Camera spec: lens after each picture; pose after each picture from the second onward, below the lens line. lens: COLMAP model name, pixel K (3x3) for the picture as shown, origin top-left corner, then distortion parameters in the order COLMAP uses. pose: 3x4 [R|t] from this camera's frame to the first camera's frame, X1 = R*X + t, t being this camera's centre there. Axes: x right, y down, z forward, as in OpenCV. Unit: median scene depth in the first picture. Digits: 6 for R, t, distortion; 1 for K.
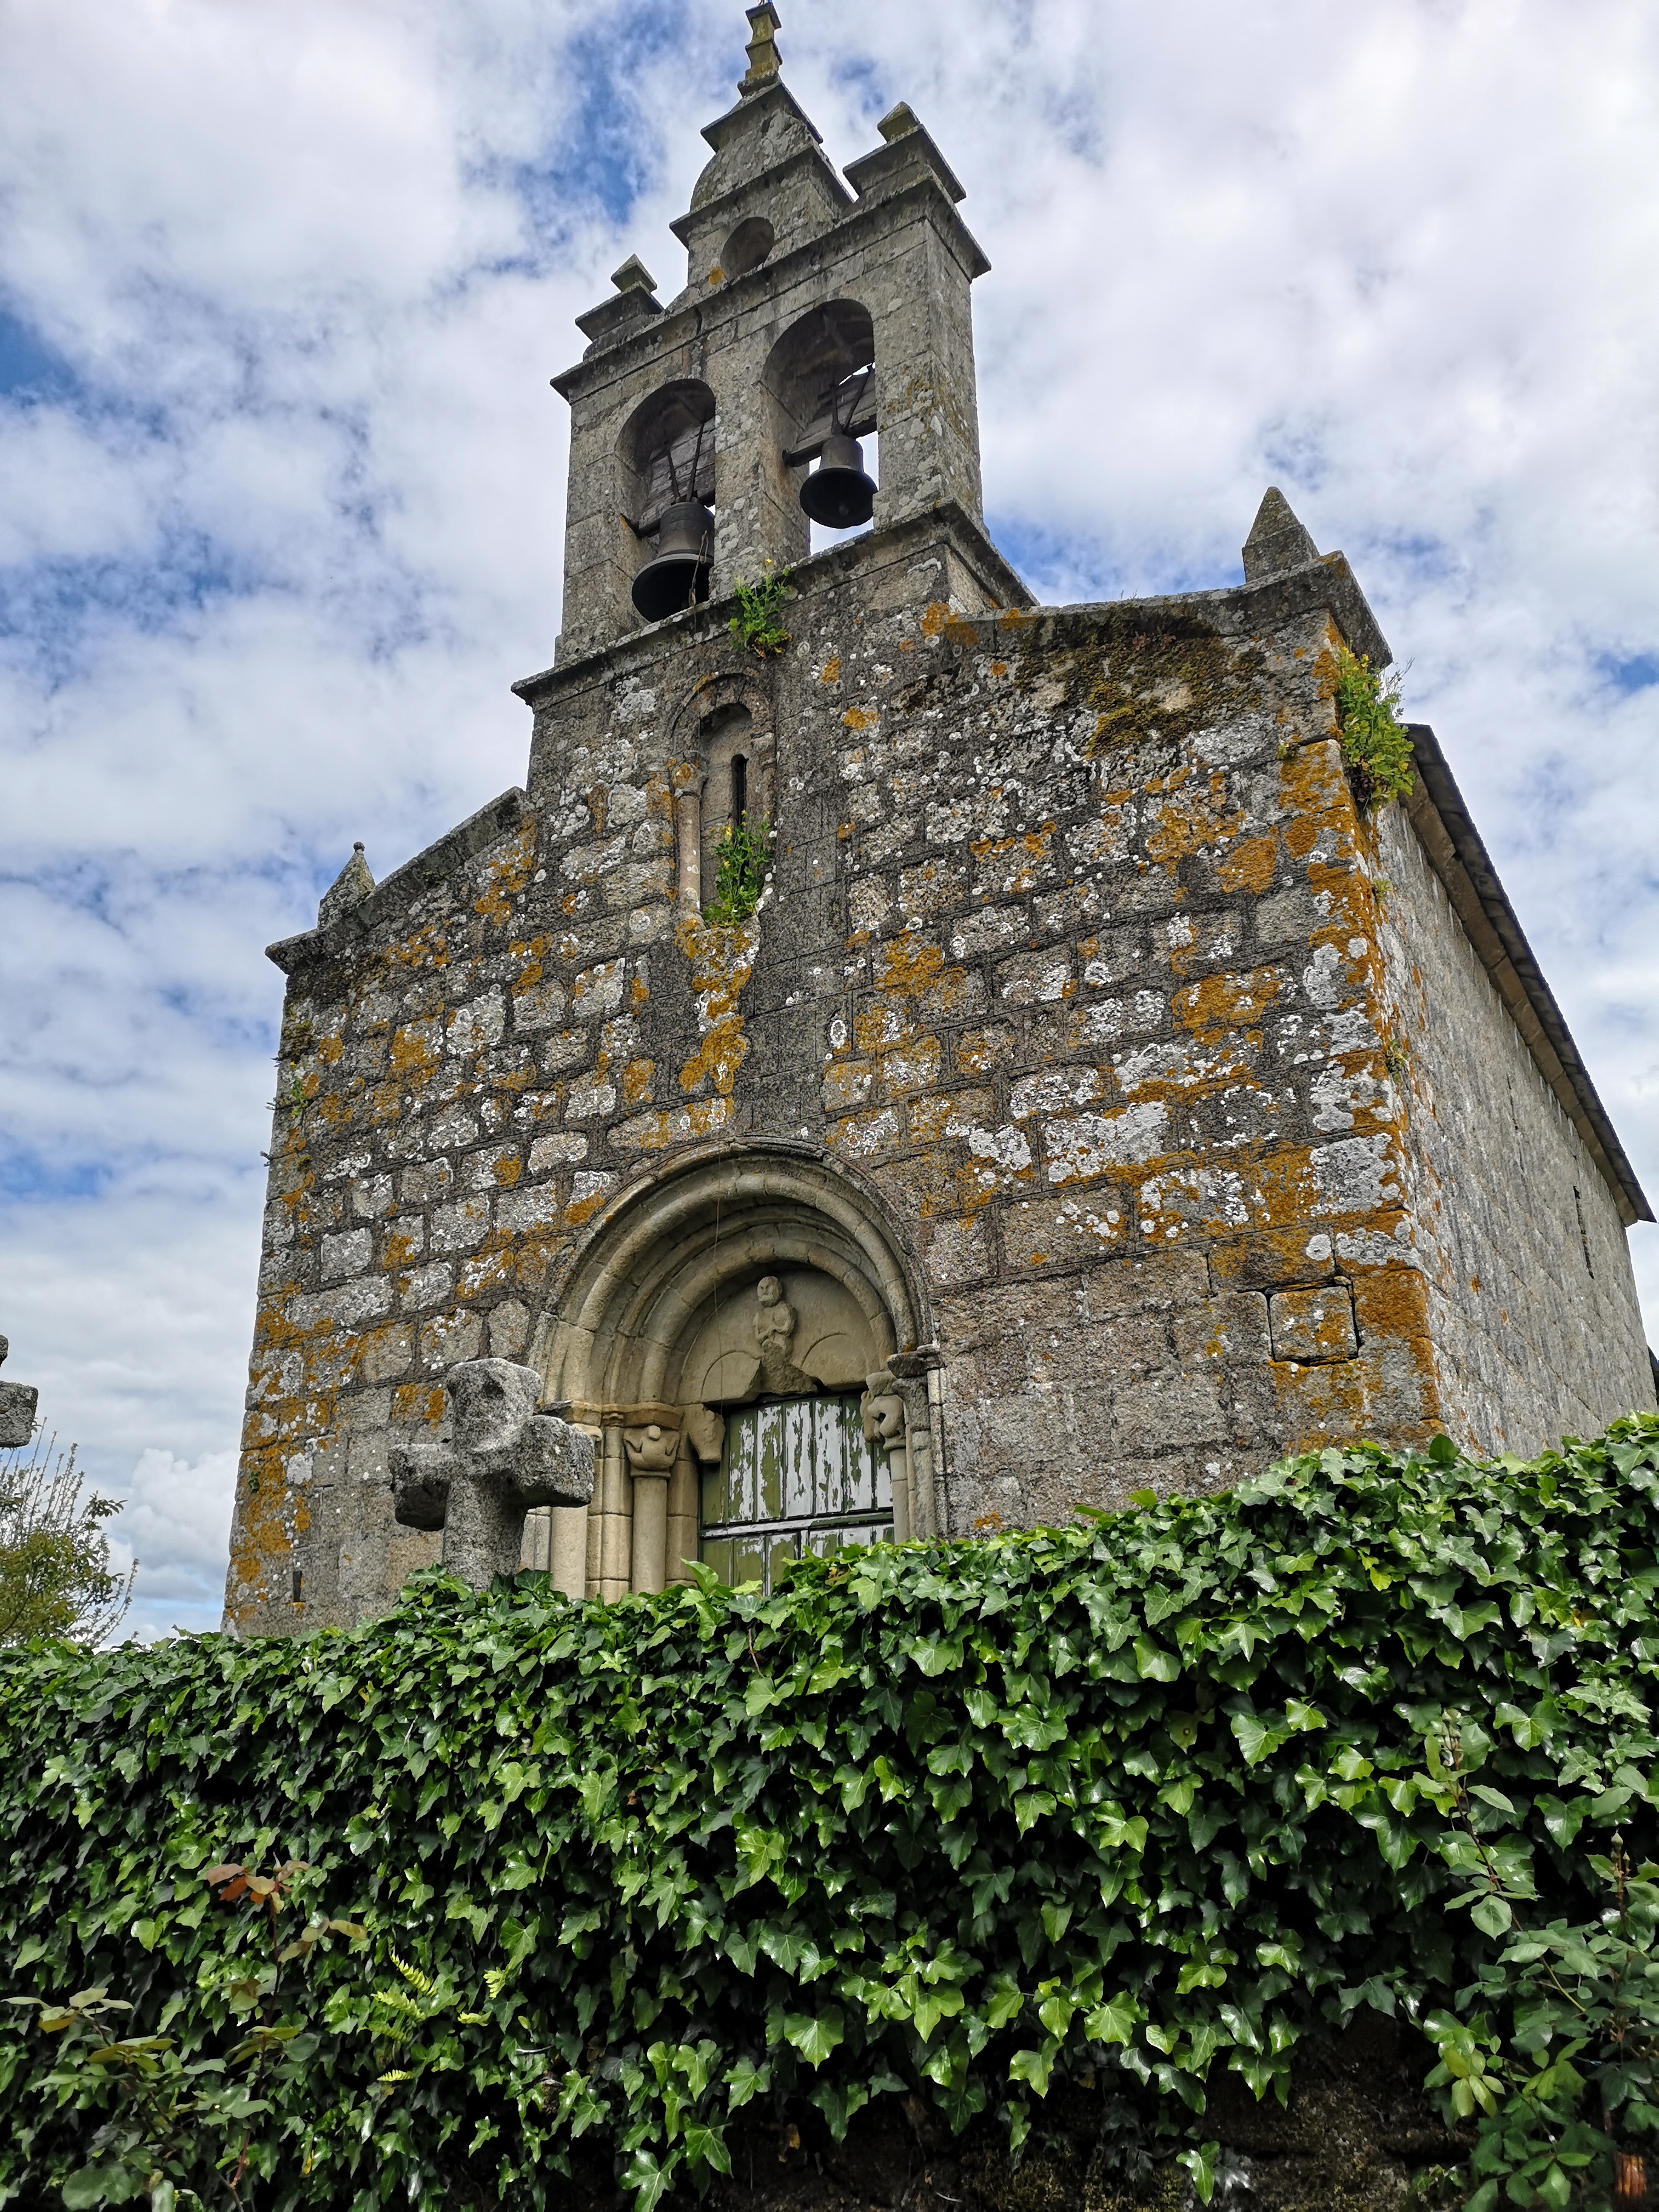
lens RADIAL K [[1737.6, 0, 822.2], [0, 1737.6, 1094.1], [0, 0, 1]] dist [0.072835, -0.069561]
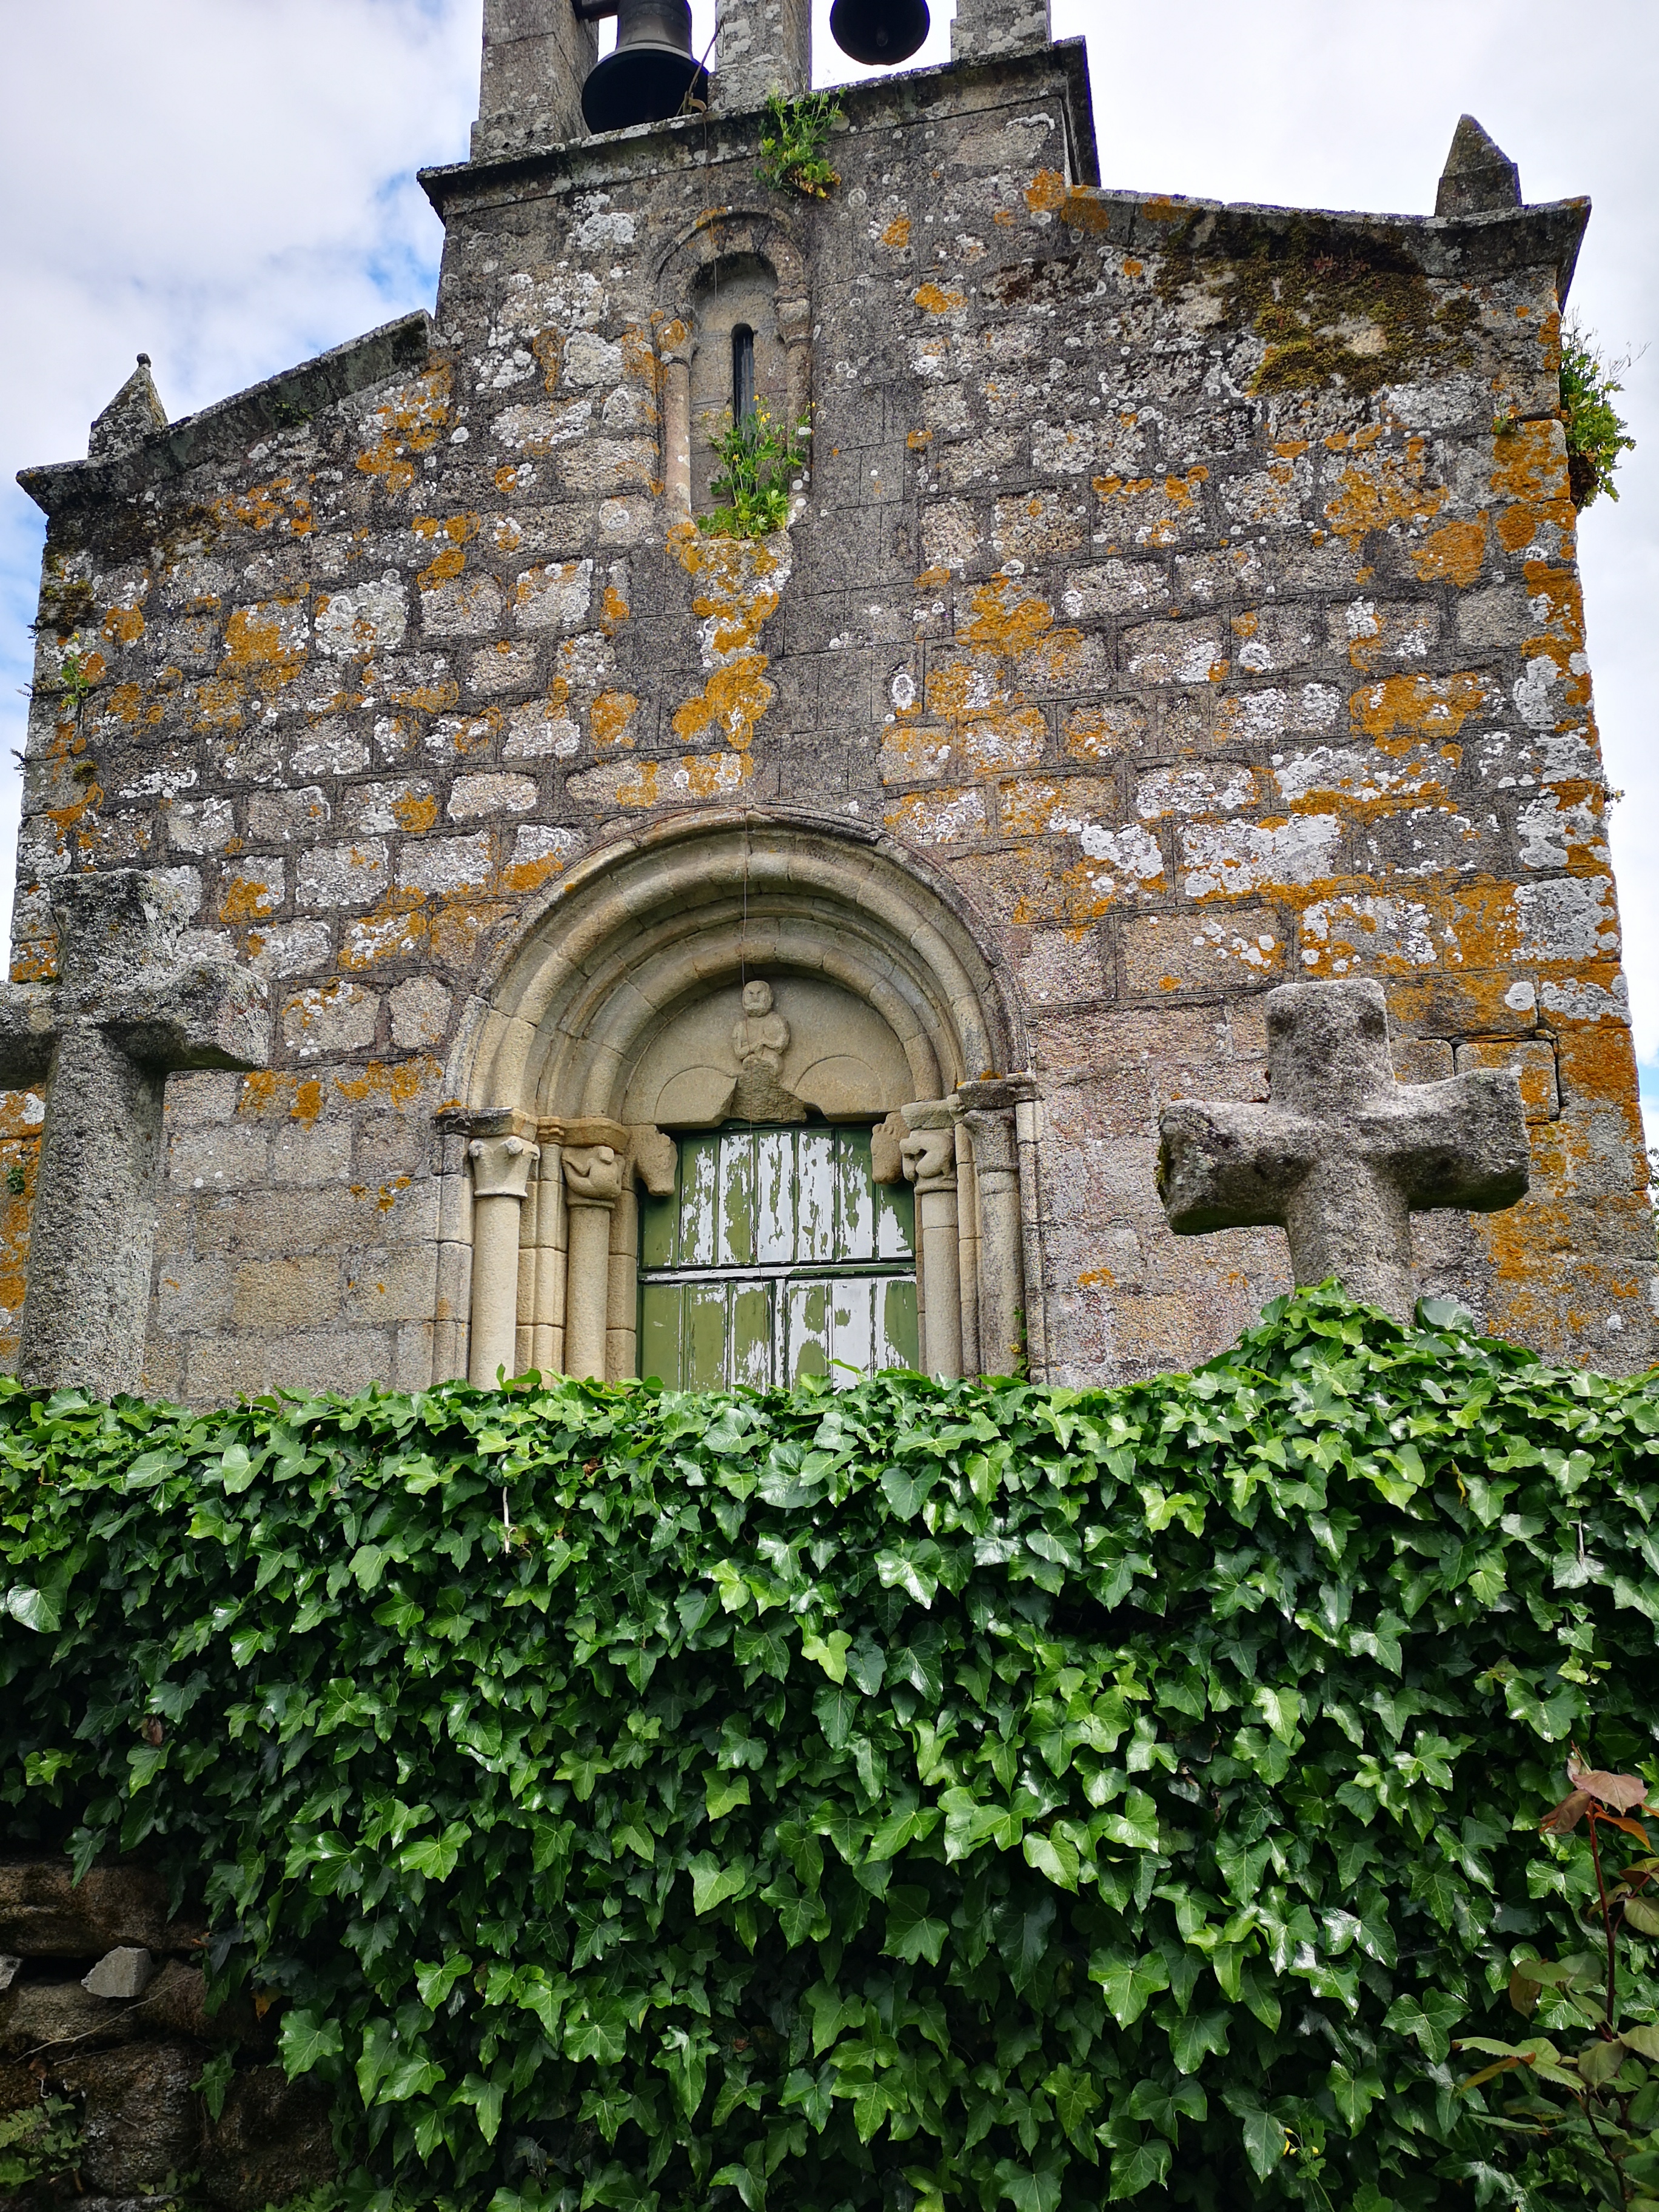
lens RADIAL K [[1719.3, 0, 842.6], [0, 1719.3, 1116.7], [0, 0, 1]] dist [0.086269, -0.094064]
pose [[0.946451, 0.079998, 0.312779, -0.253010], [-0.121967, 0.985617, 0.116978, 0.069966], [-0.298922, -0.148862, 0.942595, 0.209970]]
